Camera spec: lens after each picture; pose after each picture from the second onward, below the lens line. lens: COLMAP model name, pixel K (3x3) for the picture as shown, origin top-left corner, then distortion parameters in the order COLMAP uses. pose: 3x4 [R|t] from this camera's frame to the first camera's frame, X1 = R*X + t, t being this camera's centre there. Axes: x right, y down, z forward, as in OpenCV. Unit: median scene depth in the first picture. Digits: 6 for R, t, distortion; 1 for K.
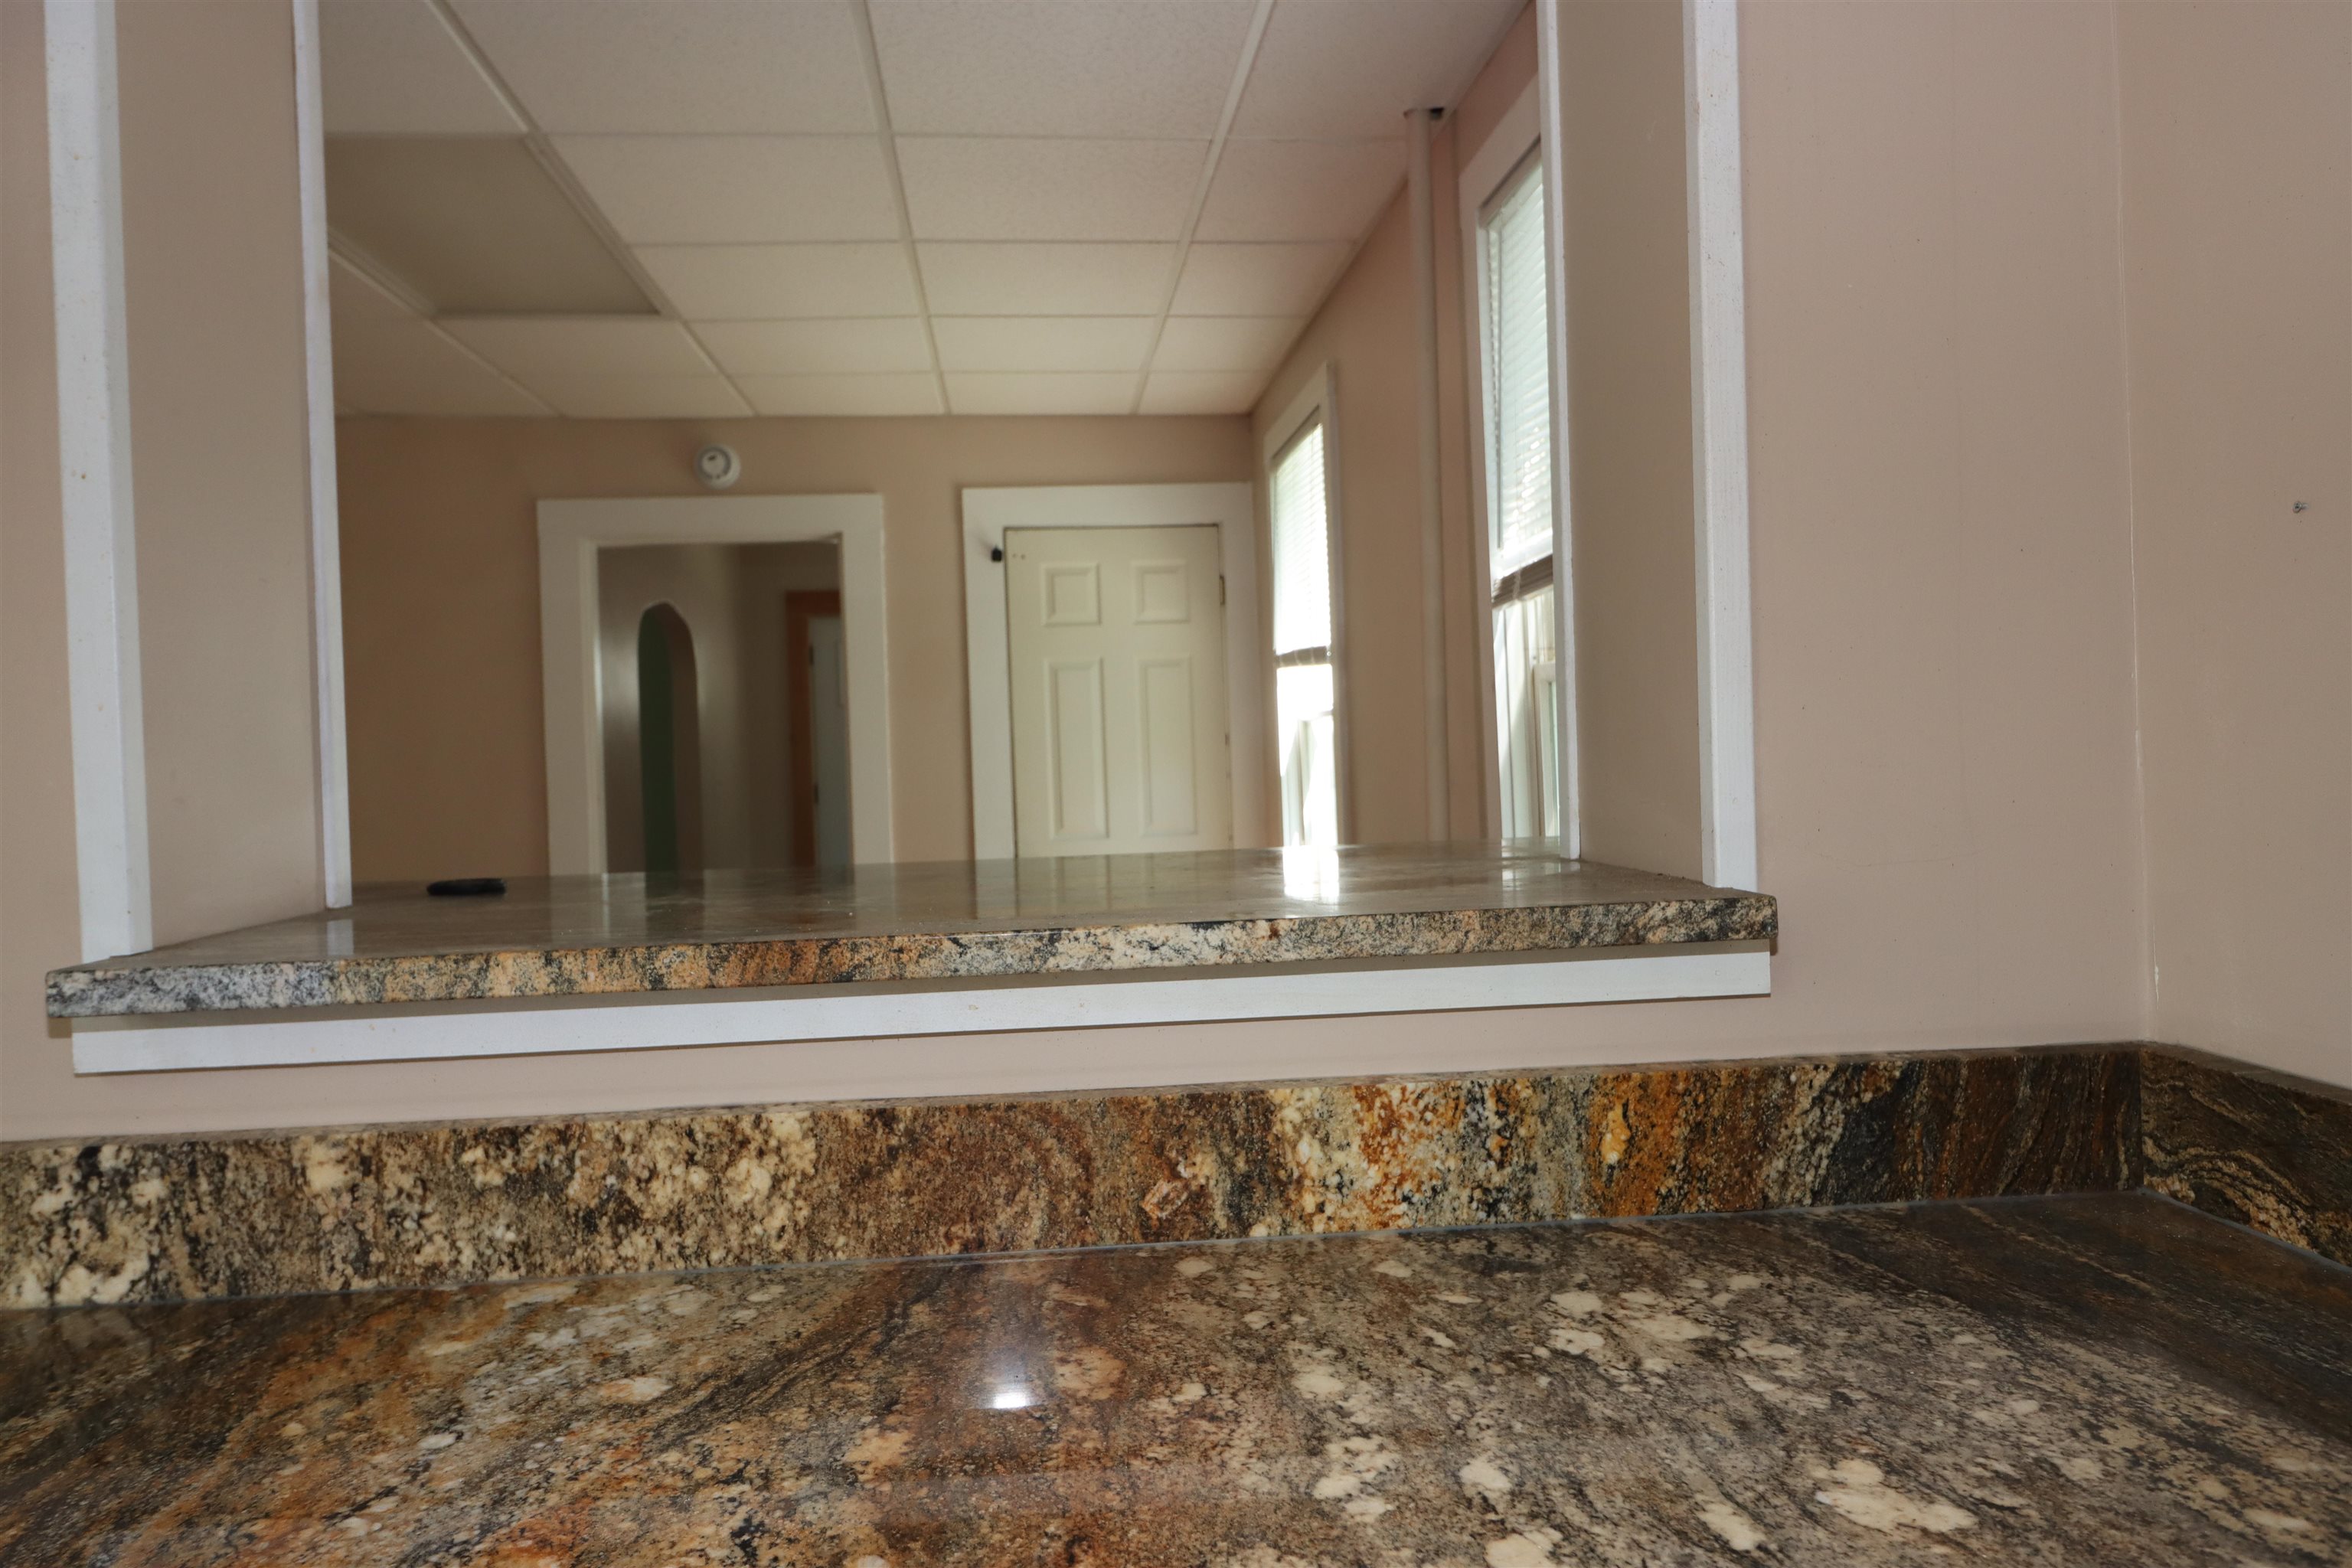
lens RADIAL K [[1632.9, 0, 1187.3], [0, 1632.9, 770.1], [0, 0, 1]] dist [0.007858, -0.004803]
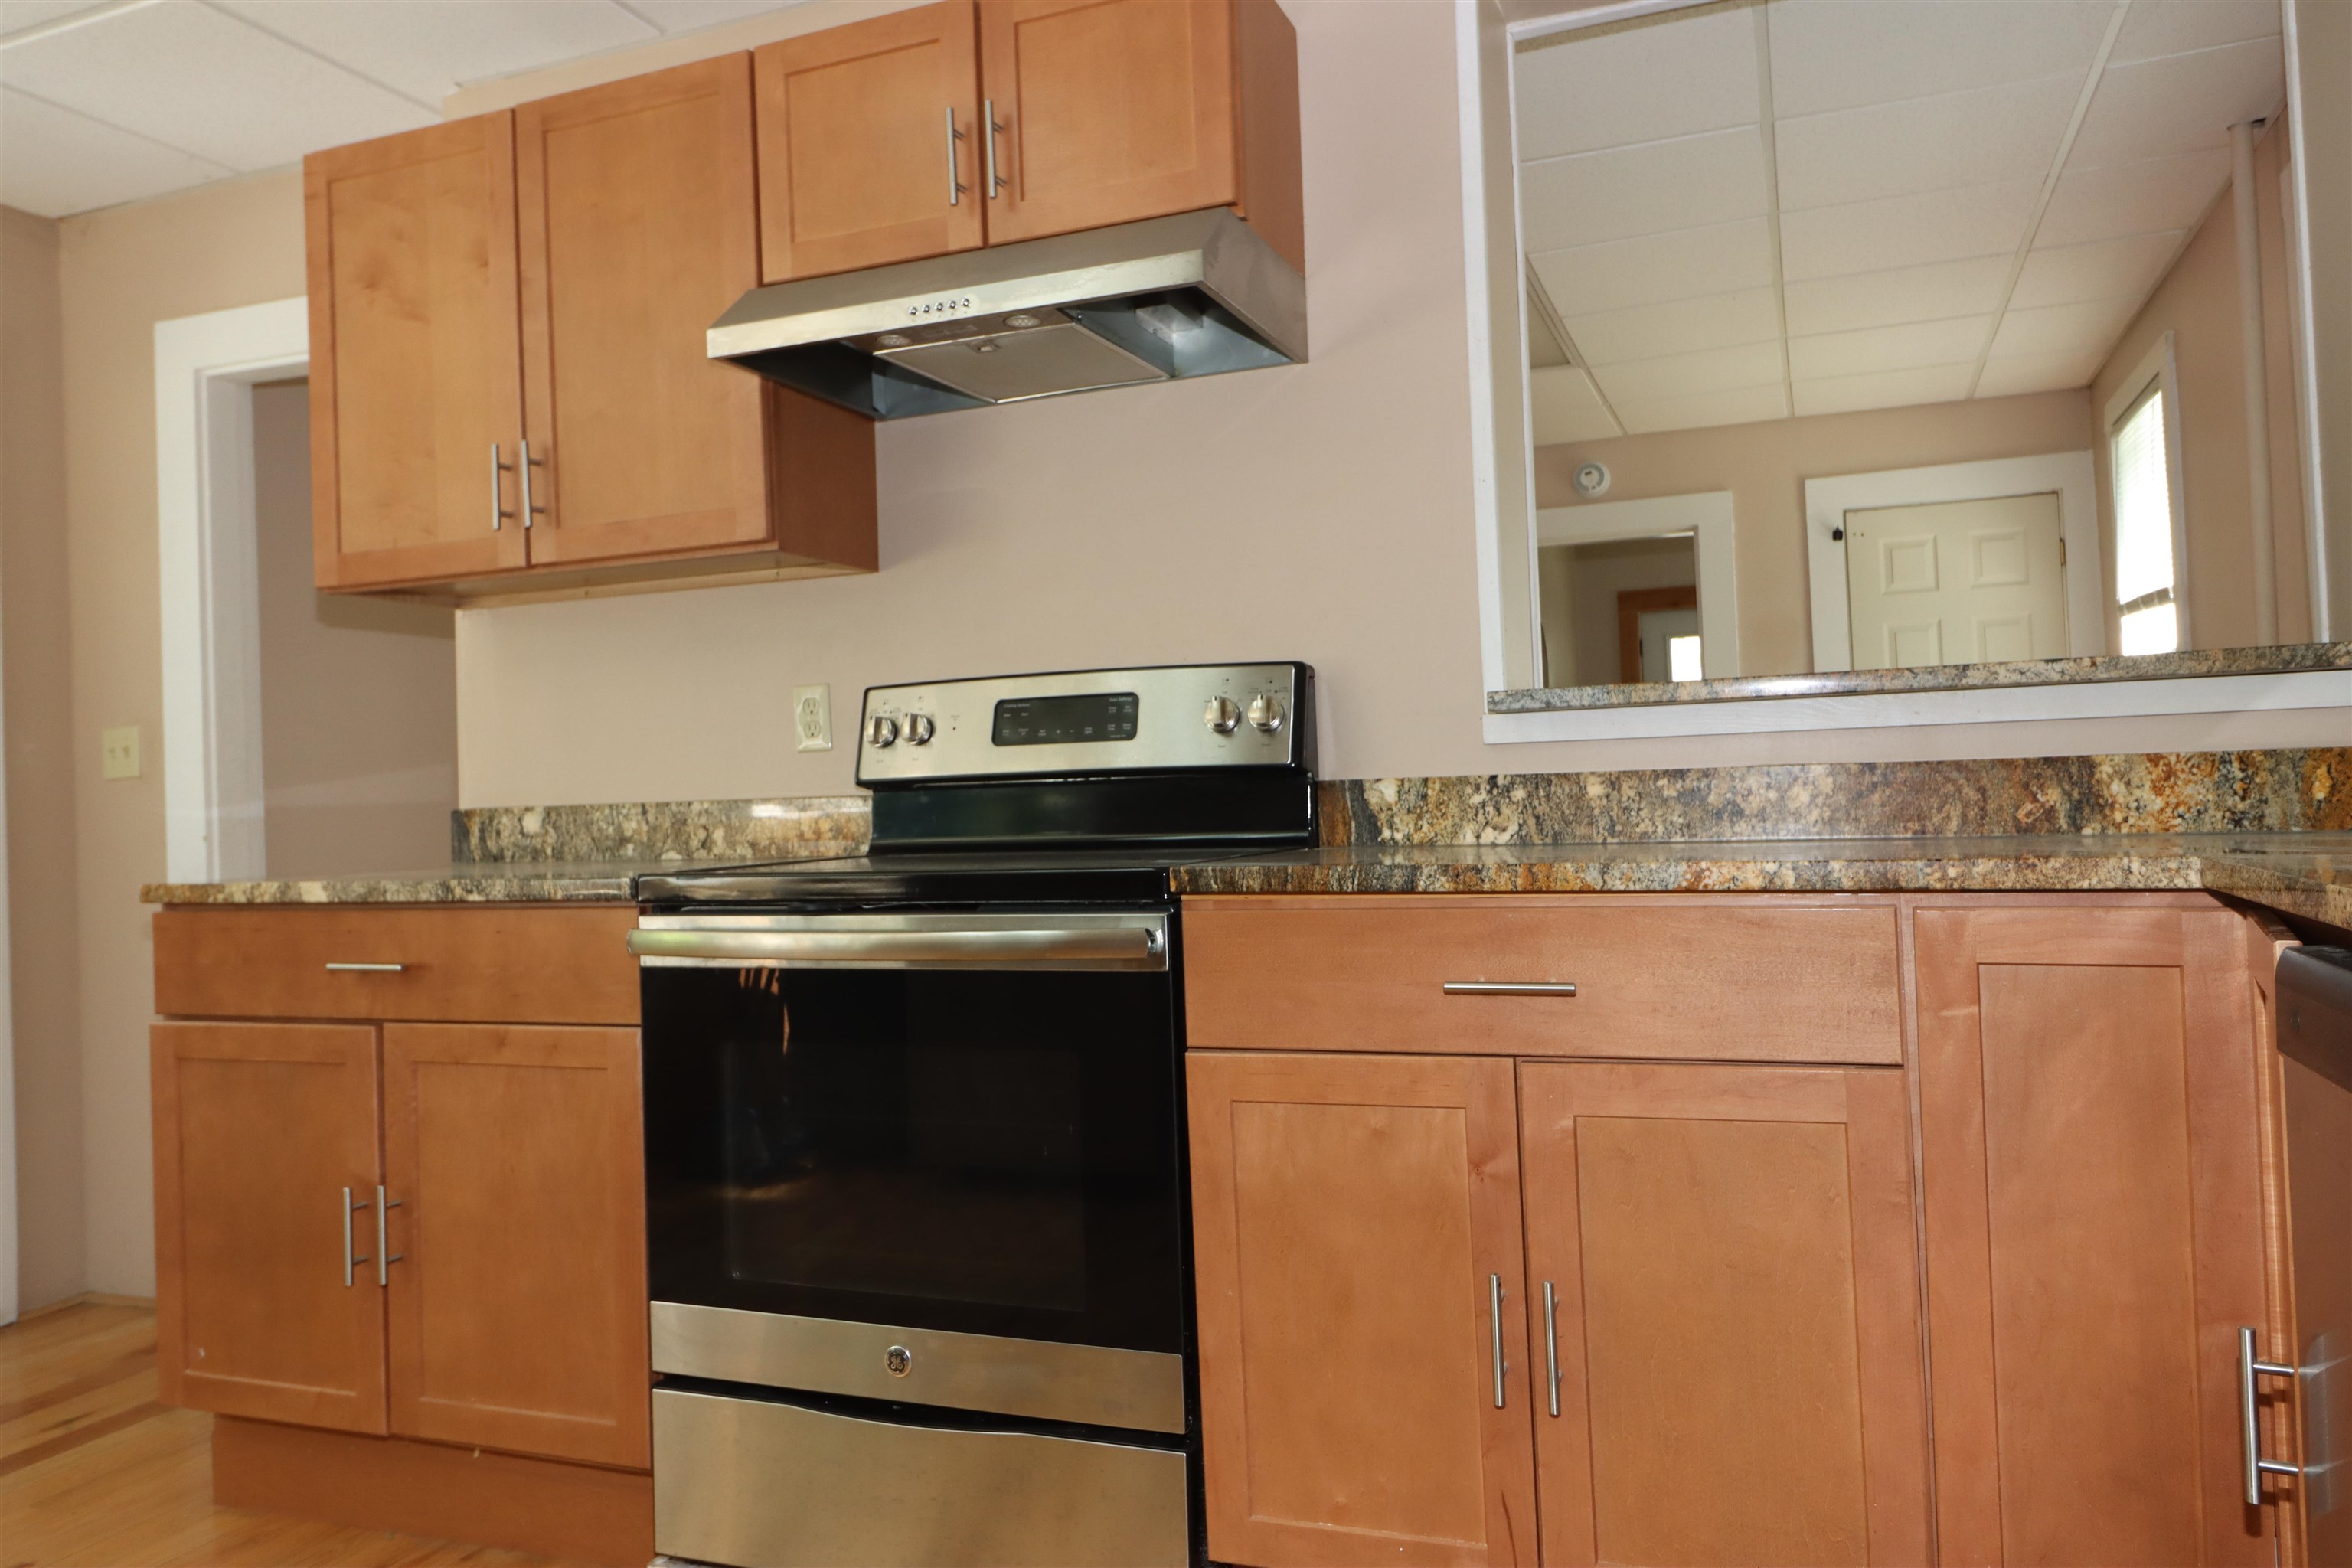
lens RADIAL K [[1632.9, 0, 1177.2], [0, 1632.9, 753.6], [0, 0, 1]] dist [0.007858, -0.004803]
pose [[0.888627, -0.011811, -0.458478, -0.021652], [0.001313, 0.999730, -0.023211, 0.236956], [0.458628, 0.020024, 0.888403, -1.132037]]
